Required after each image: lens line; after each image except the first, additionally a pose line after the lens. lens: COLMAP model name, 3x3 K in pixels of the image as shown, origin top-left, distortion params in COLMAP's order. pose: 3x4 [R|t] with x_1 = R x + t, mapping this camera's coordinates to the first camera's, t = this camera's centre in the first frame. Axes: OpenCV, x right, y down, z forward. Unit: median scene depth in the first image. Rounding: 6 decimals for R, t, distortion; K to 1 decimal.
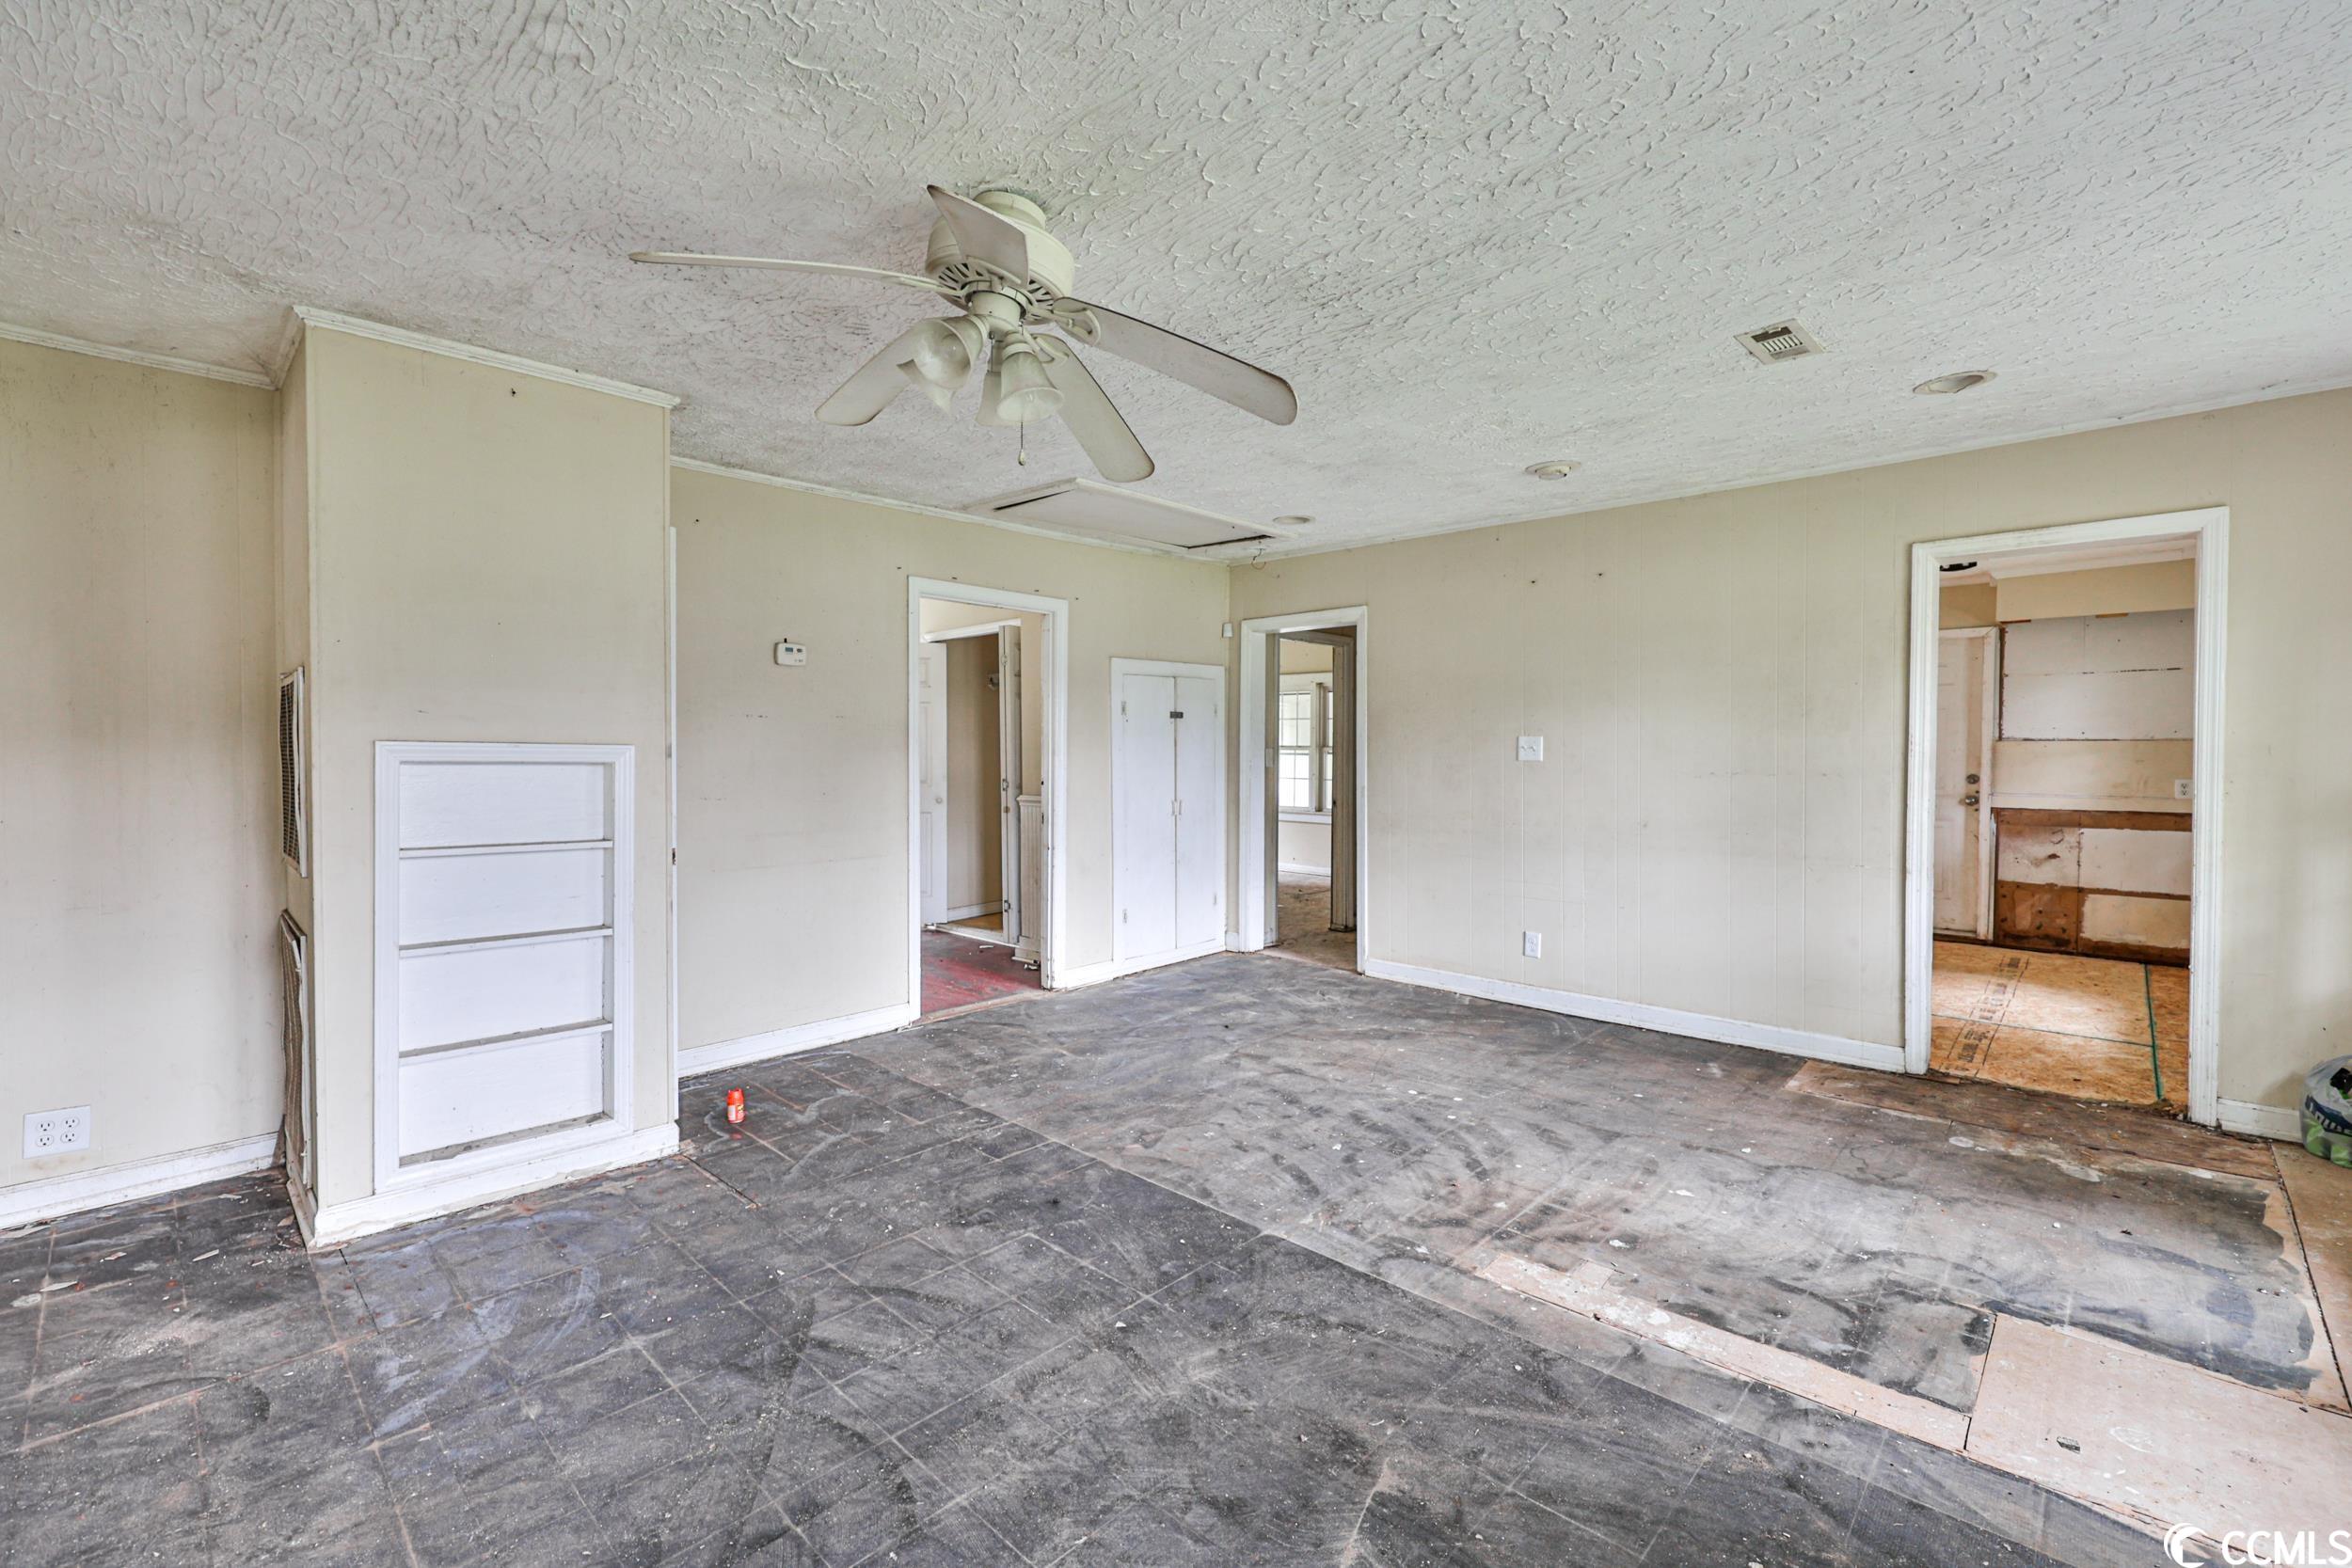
lens RADIAL K [[1011.3, 0, 1179.4], [0, 1011.3, 772.7], [0, 0, 1]] dist [0.002201, 0.000555]
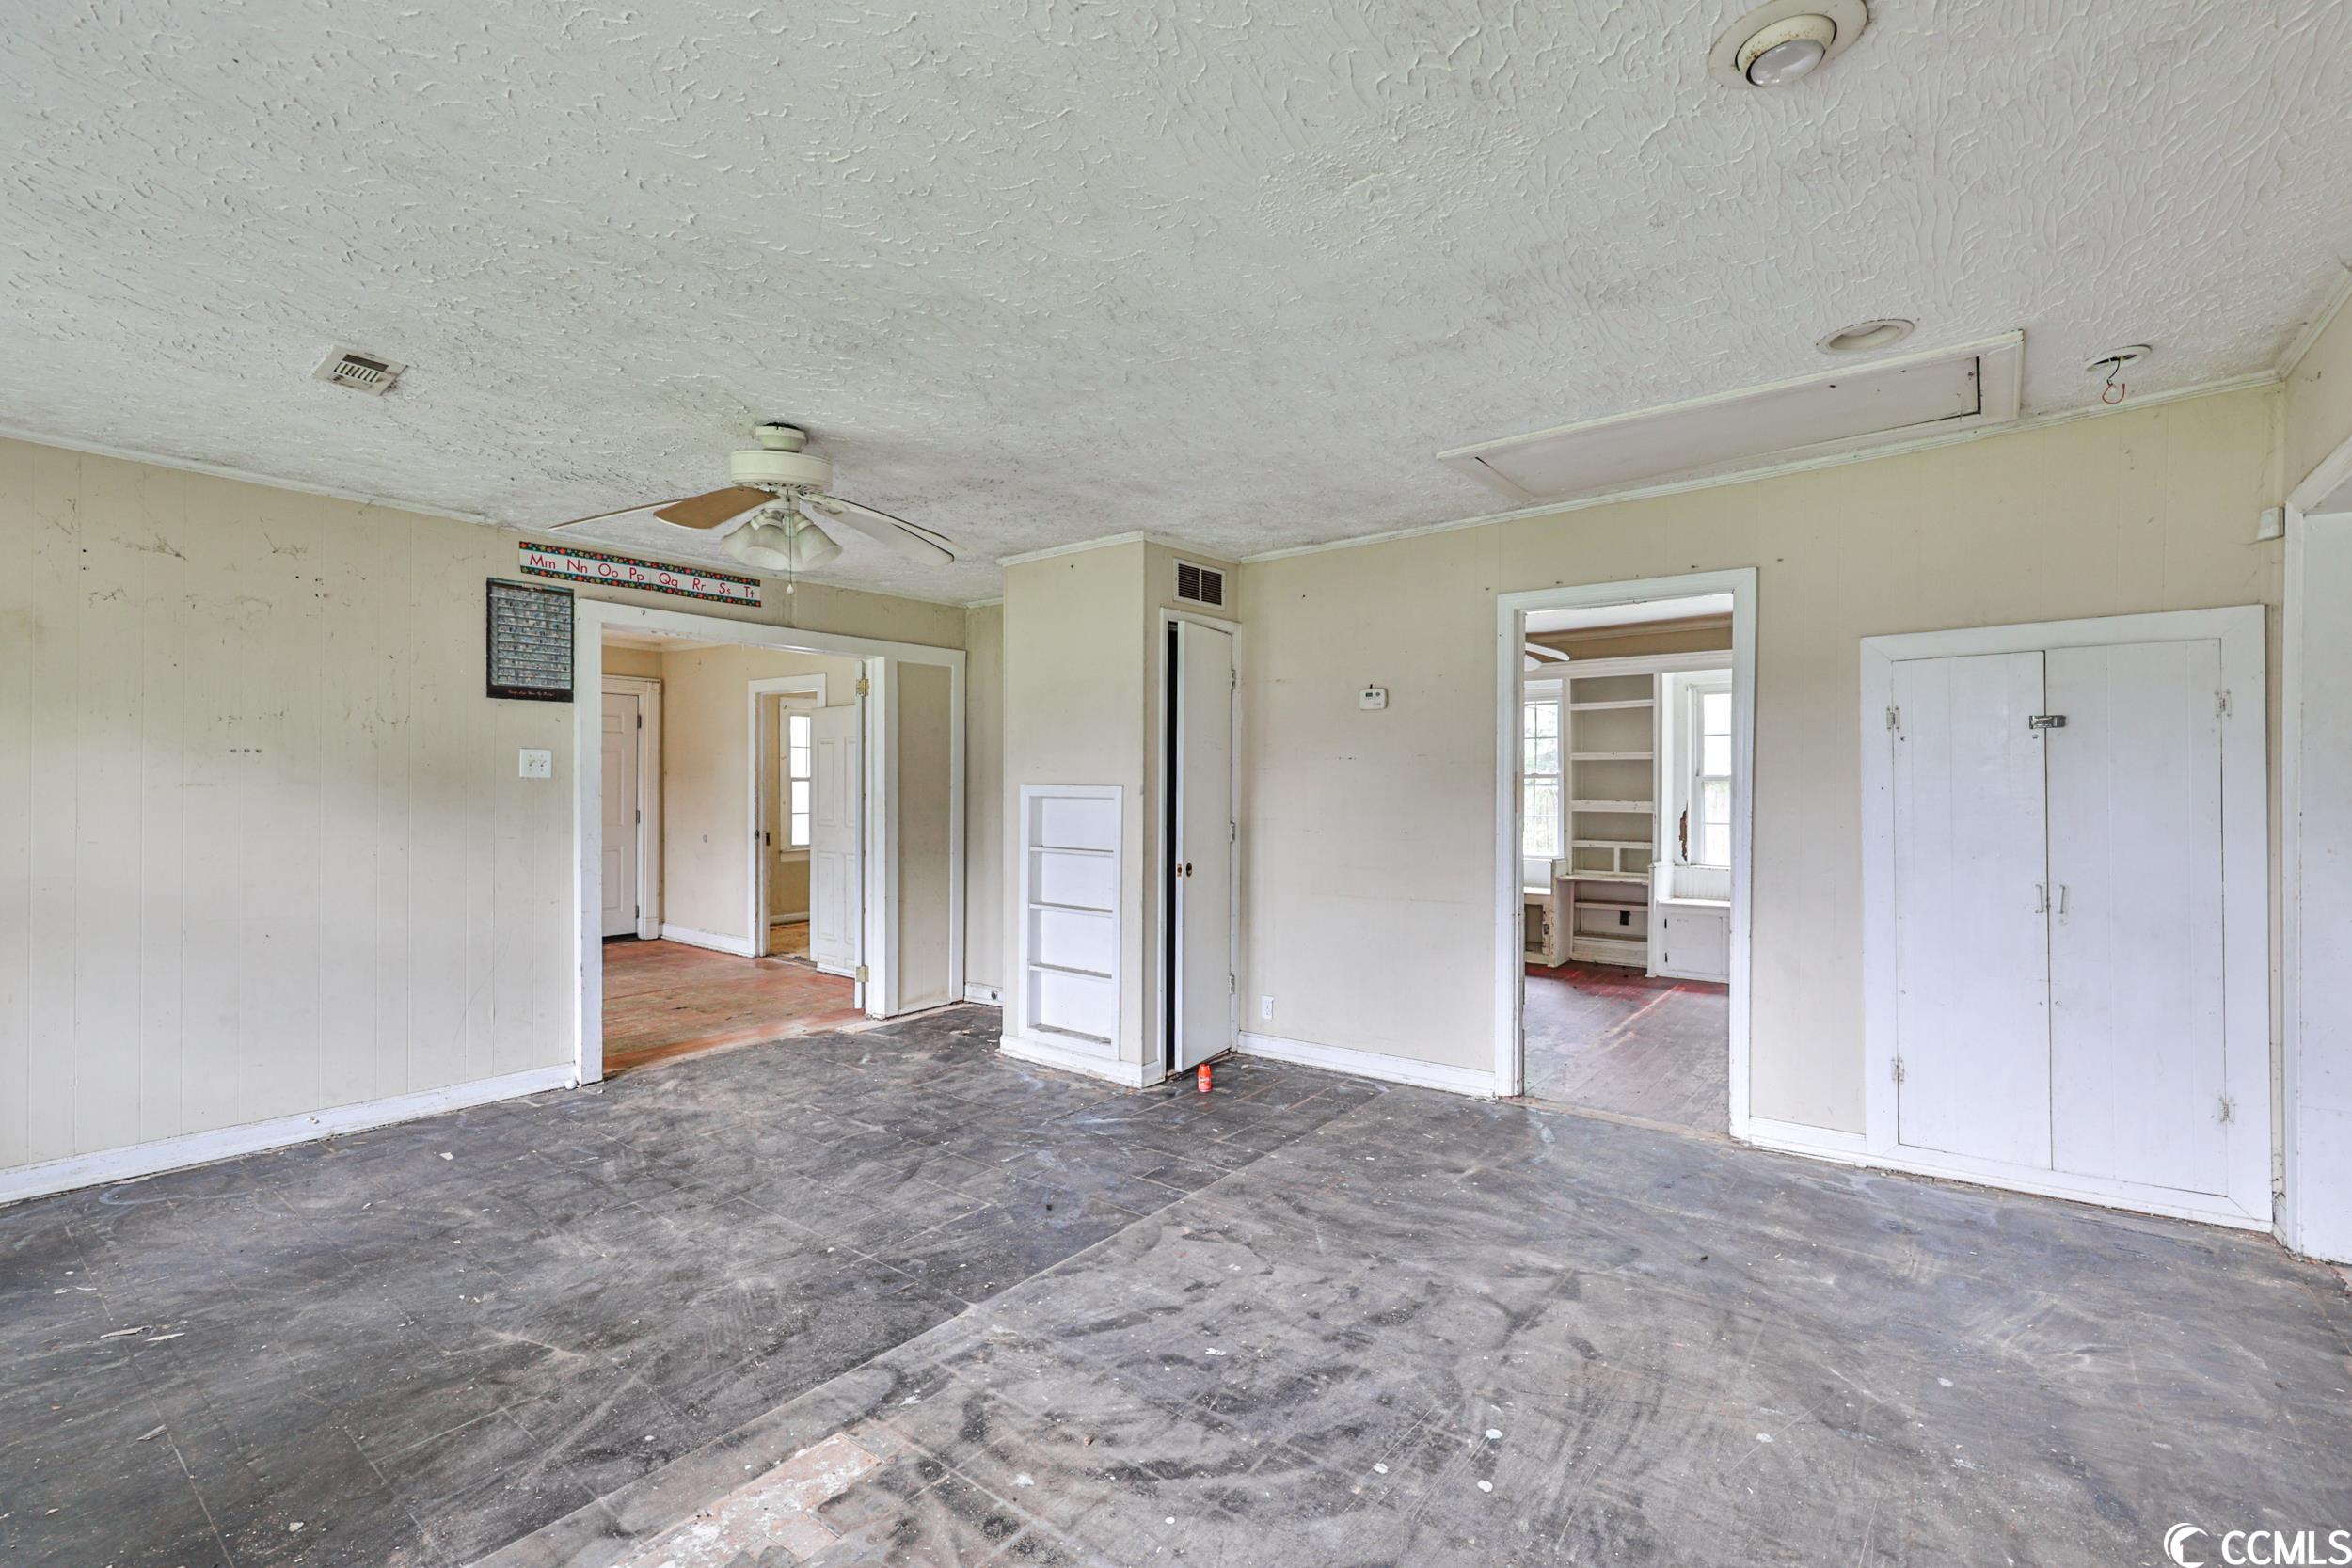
lens RADIAL K [[1041.1, 0, 1176.0], [0, 1041.1, 784.0], [0, 0, 1]] dist [0.000065, -0.000062]
pose [[0.095672, -0.004779, -0.995401, 0.936702], [-0.020652, 0.999764, -0.006785, -0.022364], [0.995199, 0.021206, 0.095551, 0.954065]]
